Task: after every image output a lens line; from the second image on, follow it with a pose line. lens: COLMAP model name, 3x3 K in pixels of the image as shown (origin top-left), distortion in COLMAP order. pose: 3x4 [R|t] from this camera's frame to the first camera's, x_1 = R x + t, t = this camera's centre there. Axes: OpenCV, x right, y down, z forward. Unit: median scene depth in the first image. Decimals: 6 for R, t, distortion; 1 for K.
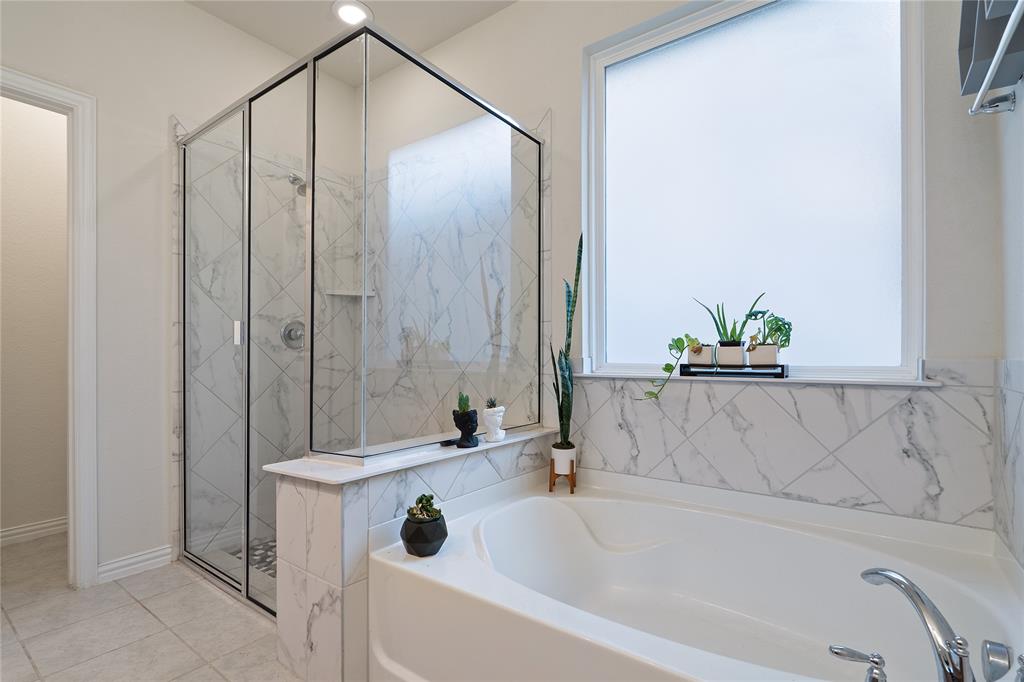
lens RADIAL K [[476.0, 0, 515.7], [0, 476.0, 349.0], [0, 0, 1]] dist [-0.000821, -0.000136]
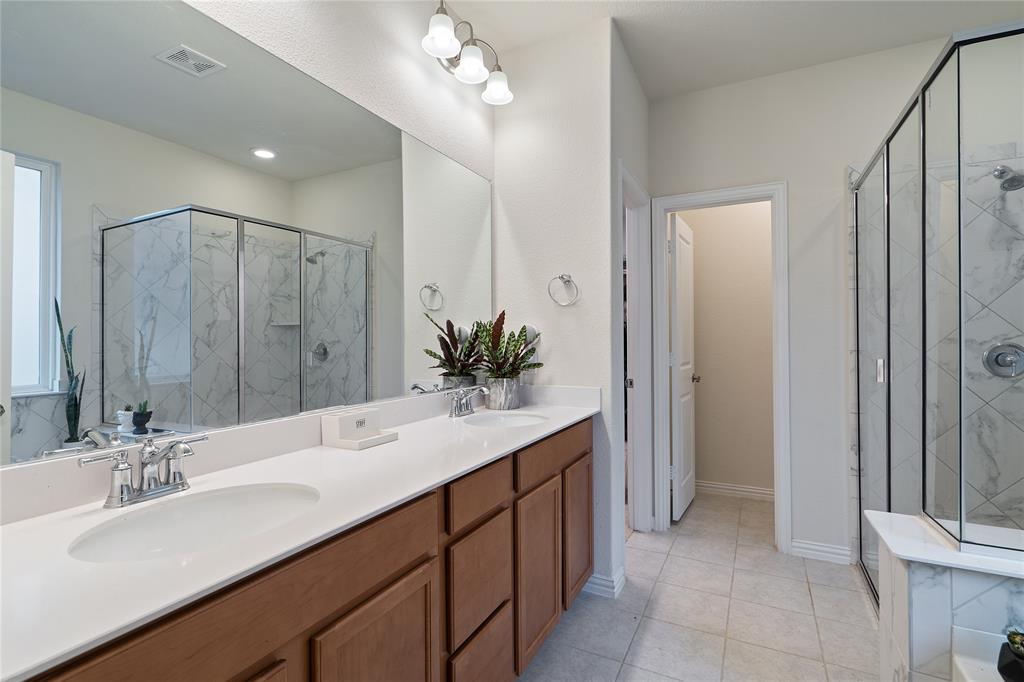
lens RADIAL K [[476.0, 0, 521.8], [0, 476.0, 341.8], [0, 0, 1]] dist [-0.000821, -0.000136]
pose [[0.194320, 0.010791, -0.980879, 0.236241], [-0.001428, 0.999942, 0.010718, -0.092599], [0.980937, -0.000682, 0.194324, 0.034802]]
